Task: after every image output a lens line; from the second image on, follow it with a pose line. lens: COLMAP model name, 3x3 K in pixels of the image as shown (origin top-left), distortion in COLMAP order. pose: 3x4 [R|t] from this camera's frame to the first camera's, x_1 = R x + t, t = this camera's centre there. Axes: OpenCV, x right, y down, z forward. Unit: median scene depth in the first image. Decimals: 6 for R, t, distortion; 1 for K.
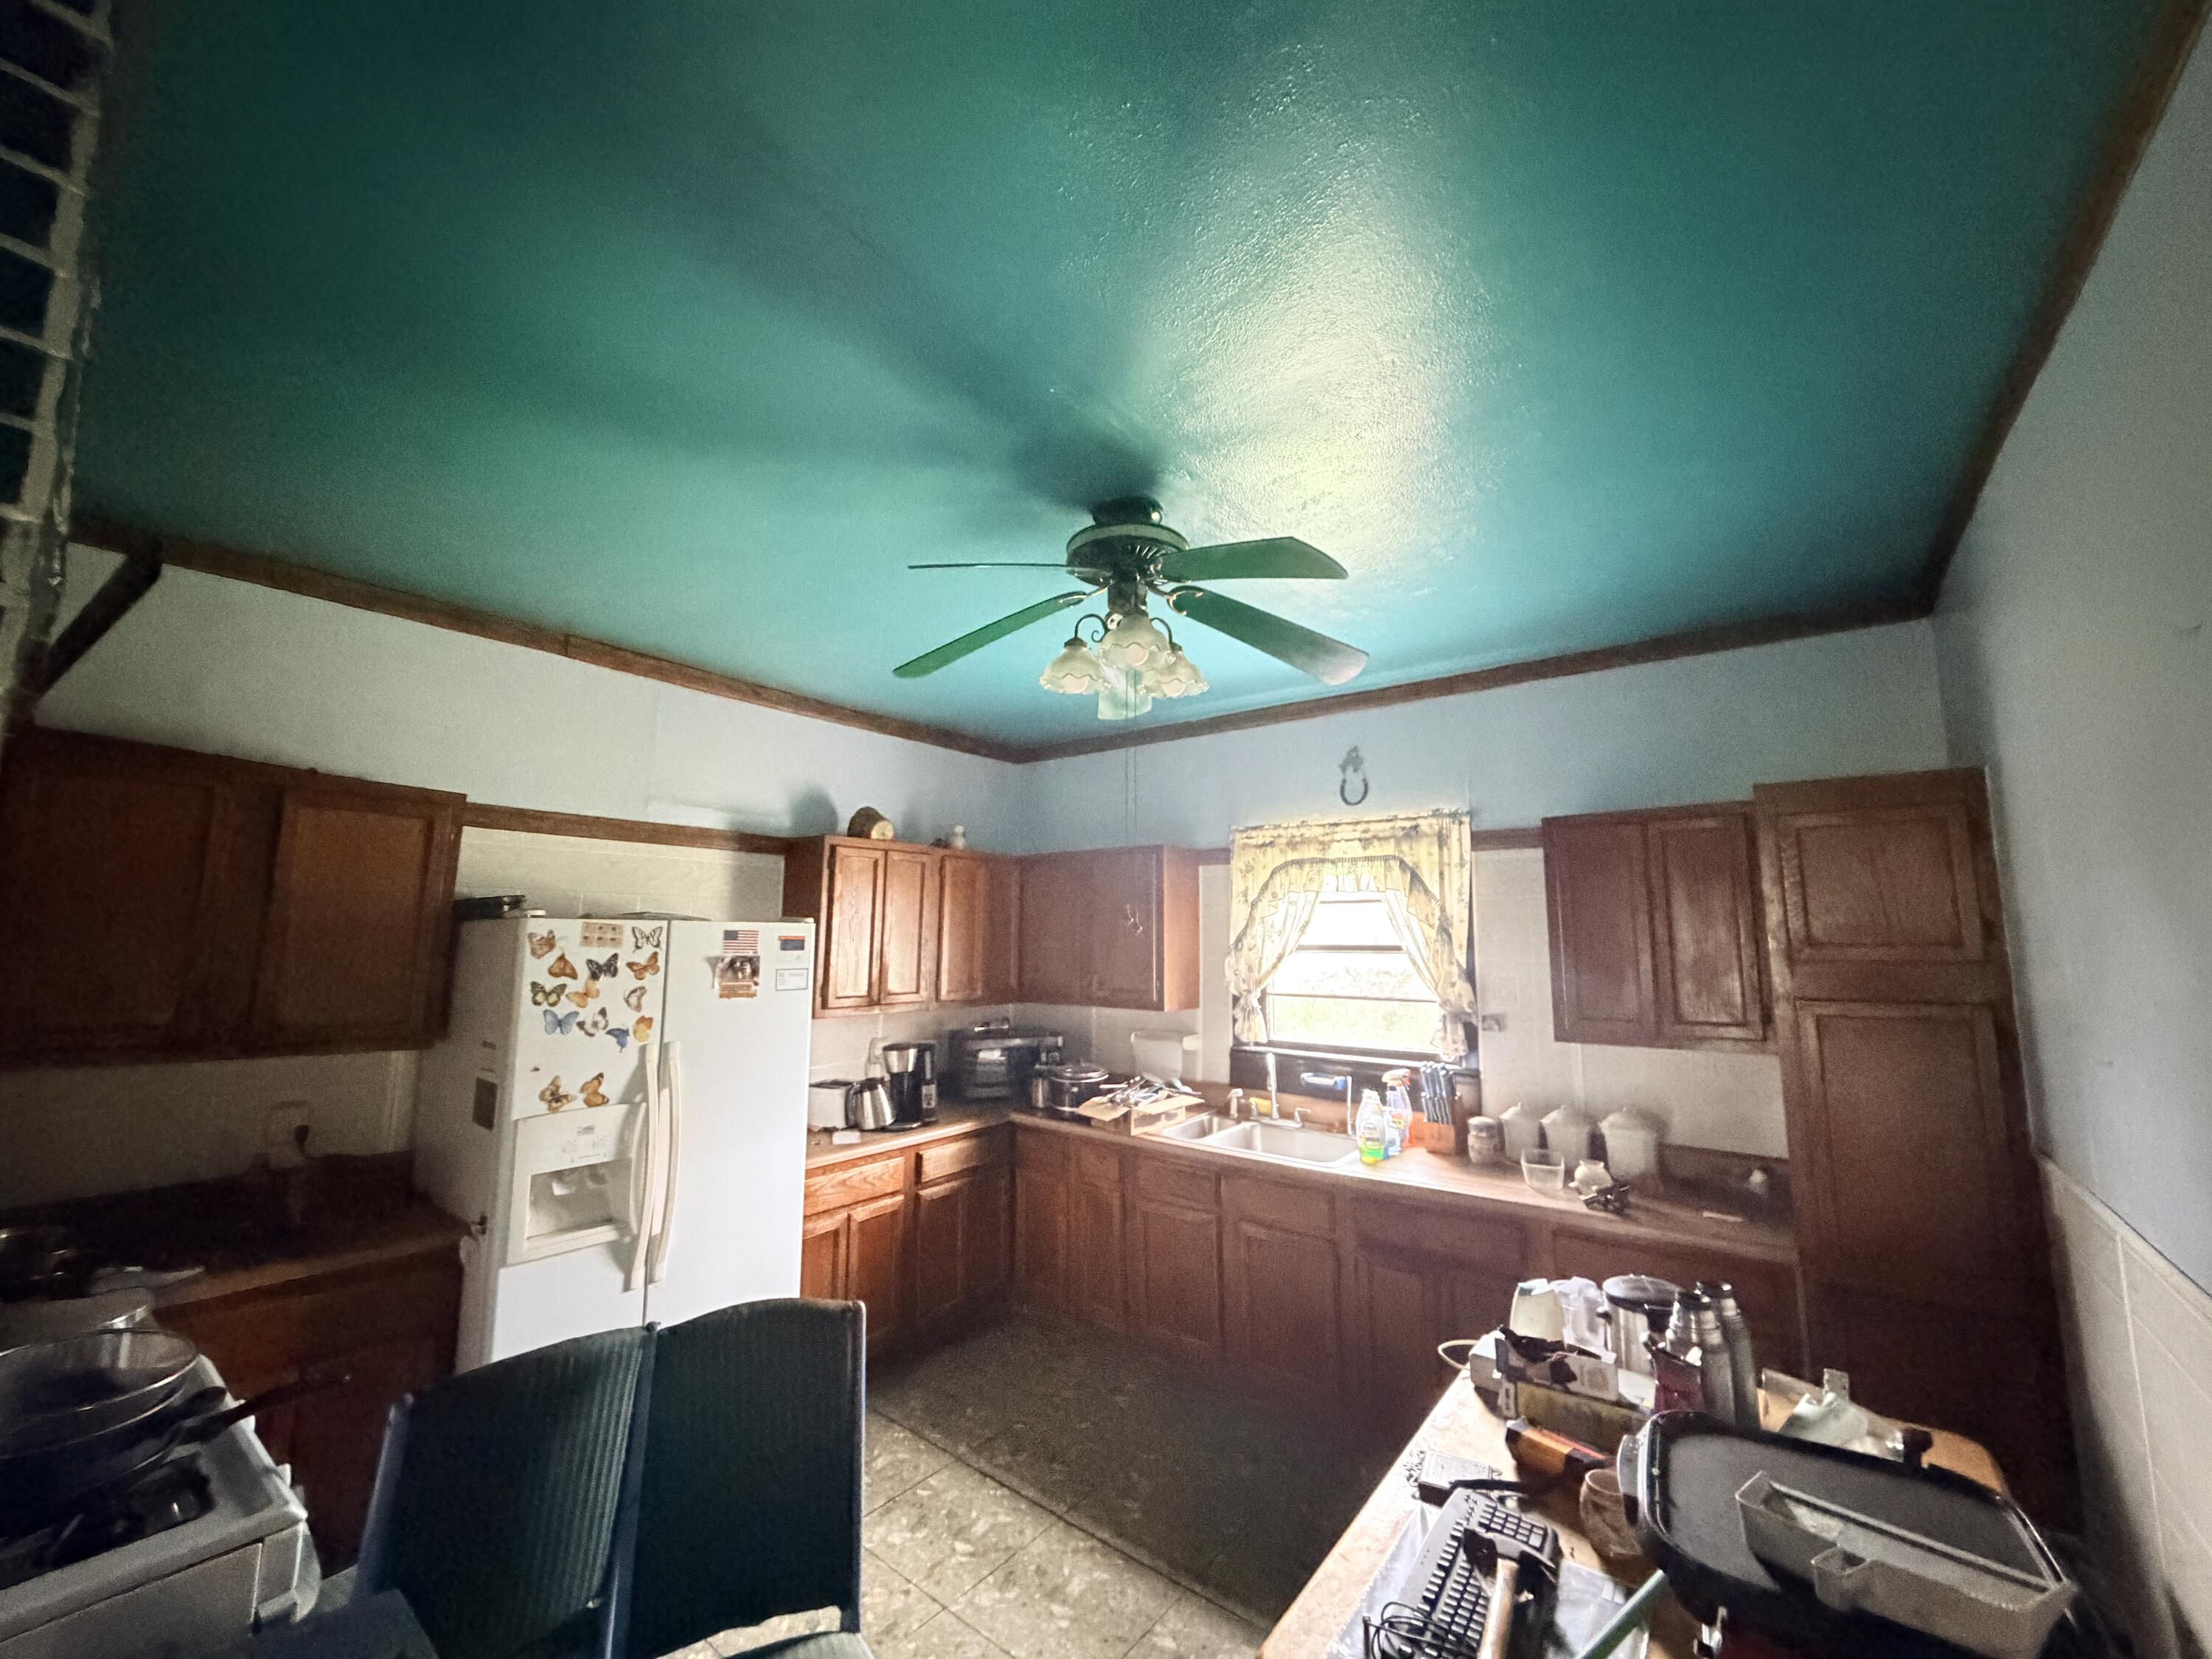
lens RADIAL K [[878.6, 0, 1098.8], [0, 878.6, 820.2], [0, 0, 1]] dist [-0.009486, 0.001106]
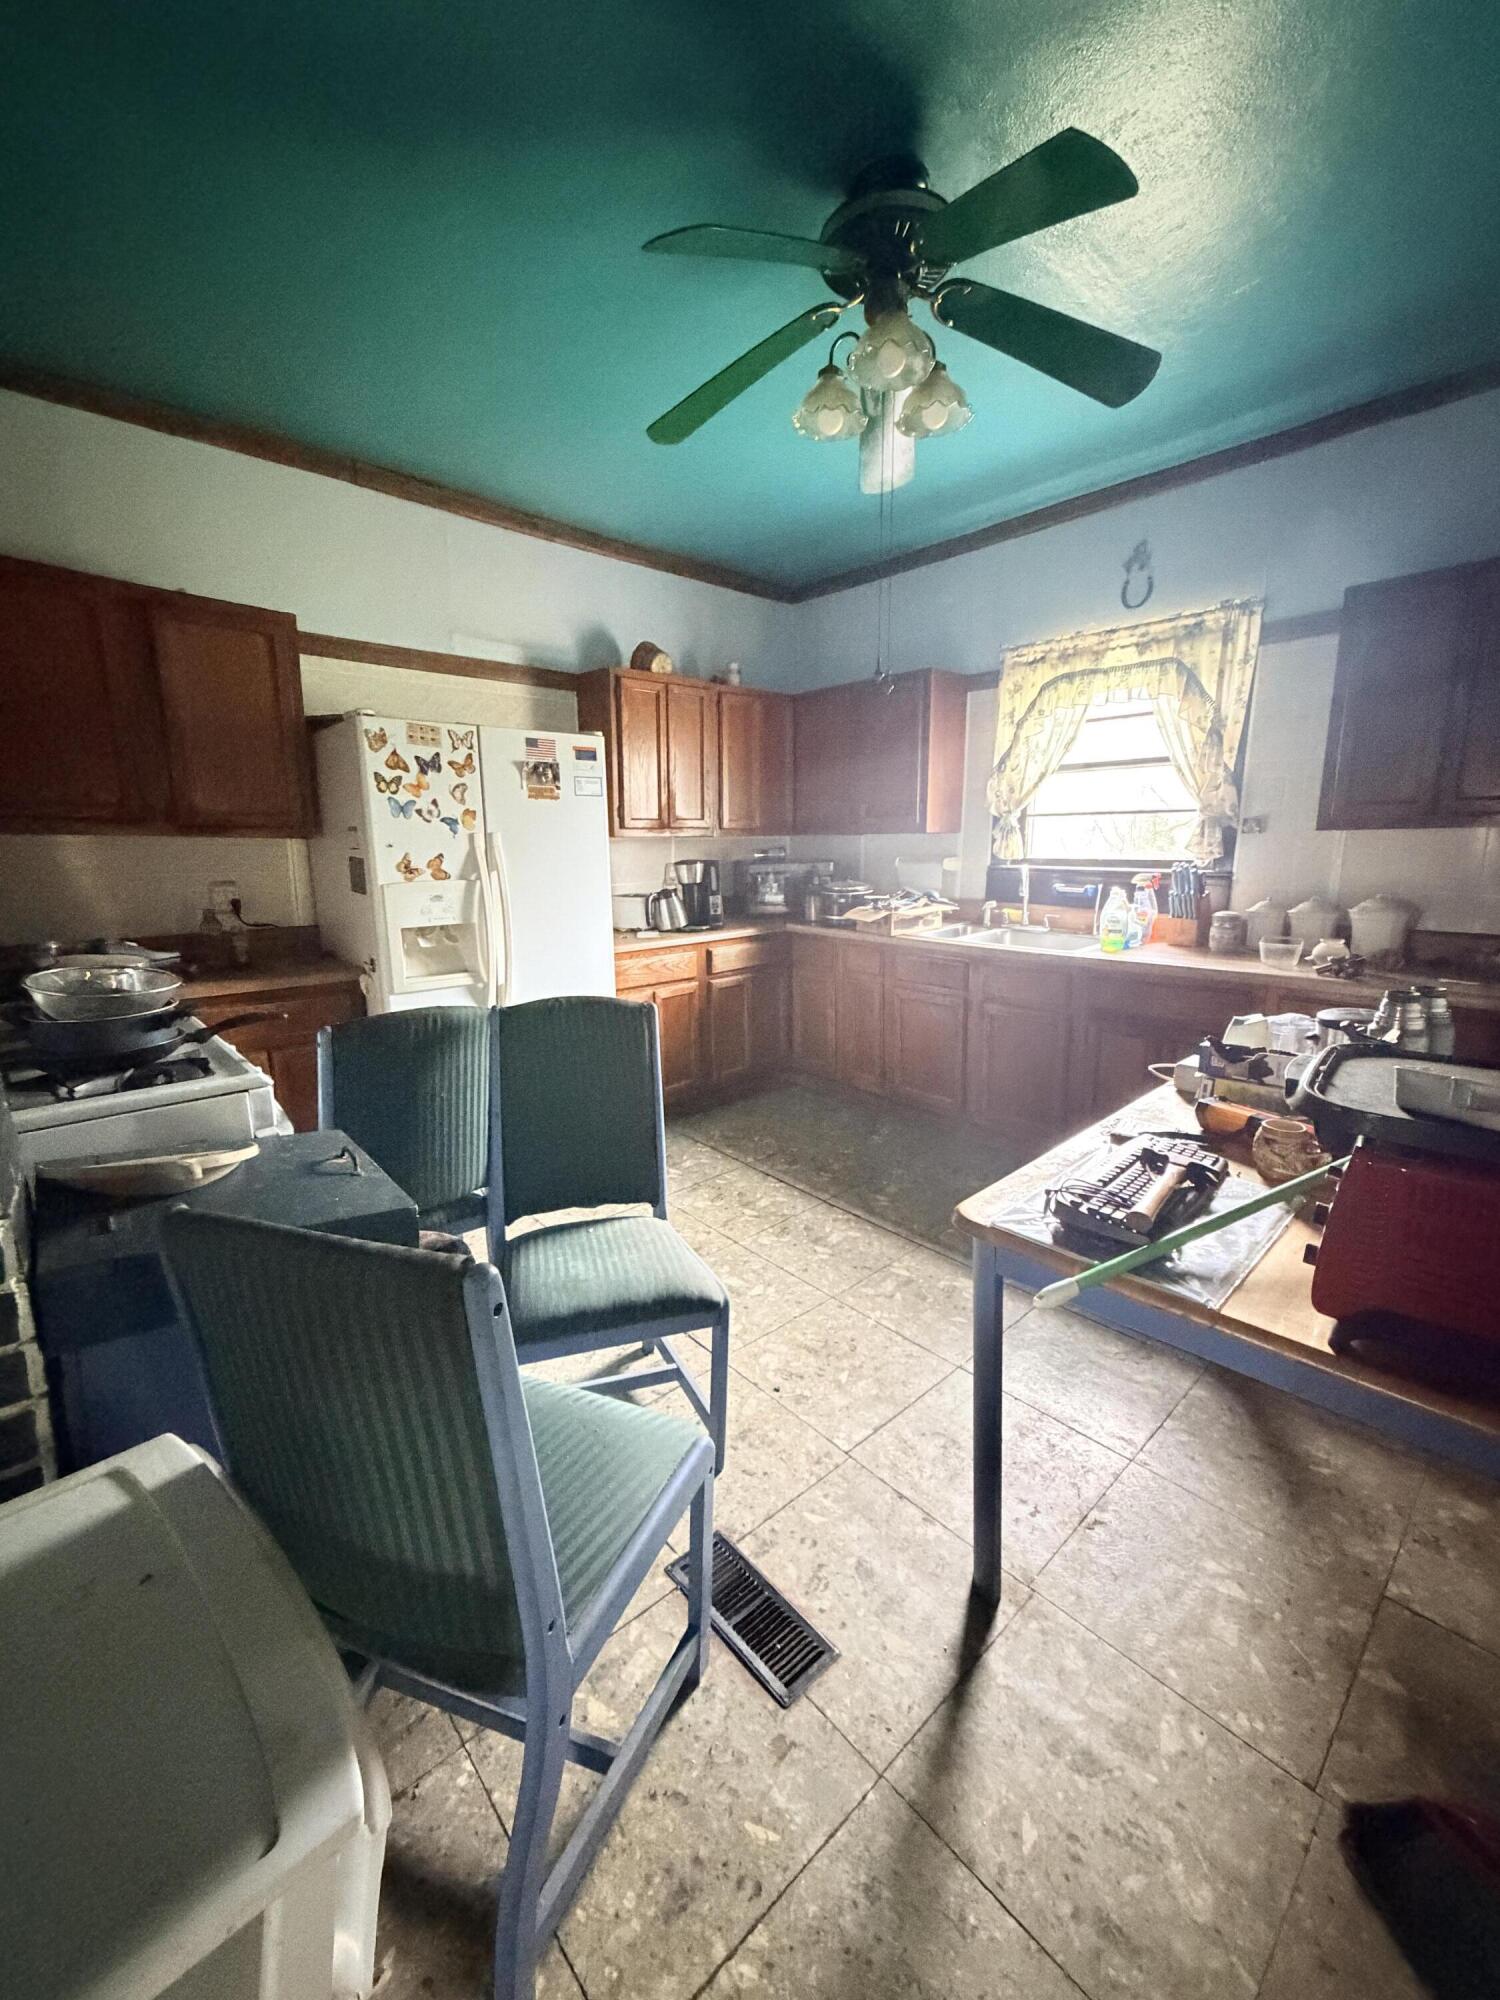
lens RADIAL K [[794.3, 0, 744.0], [0, 794.3, 994.4], [0, 0, 1]] dist [-0.009486, 0.001106]
pose [[0.985881, 0.017738, -0.166507, 0.025913], [0.037126, 0.946469, 0.320653, 0.112297], [0.163282, -0.322308, 0.932447, -0.015877]]
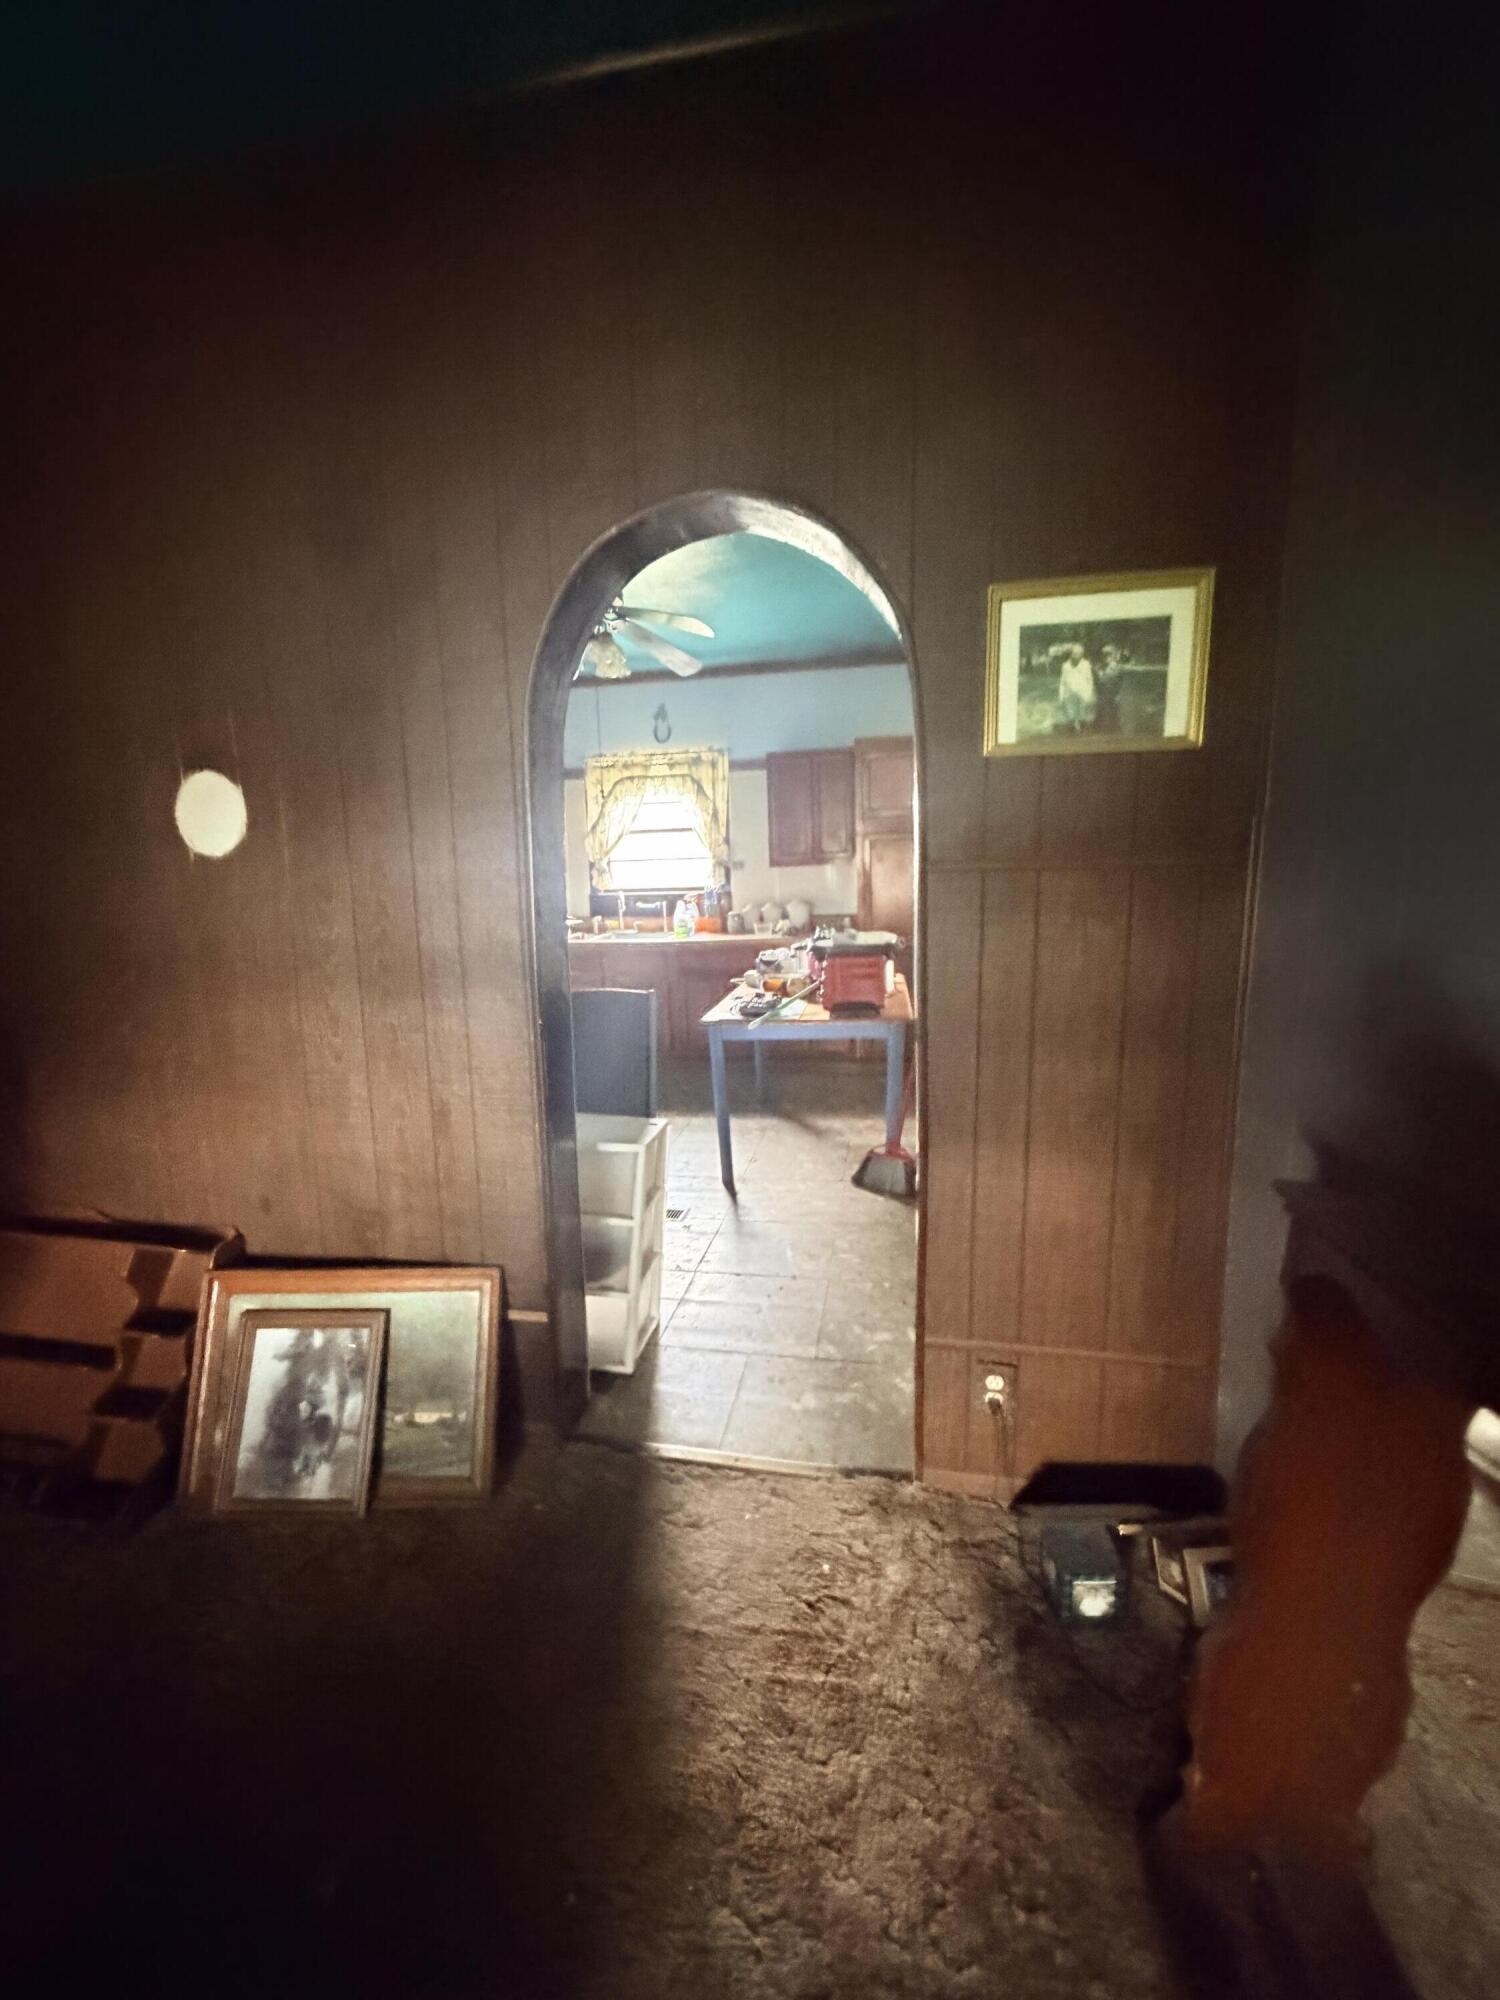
lens RADIAL K [[794.3, 0, 760.1], [0, 794.3, 1001.1], [0, 0, 1]] dist [-0.009486, 0.001106]
pose [[0.874016, -0.108352, 0.473662, -0.397187], [-0.030906, 0.960449, 0.276735, 0.039093], [-0.484913, -0.256510, 0.836099, -0.600402]]
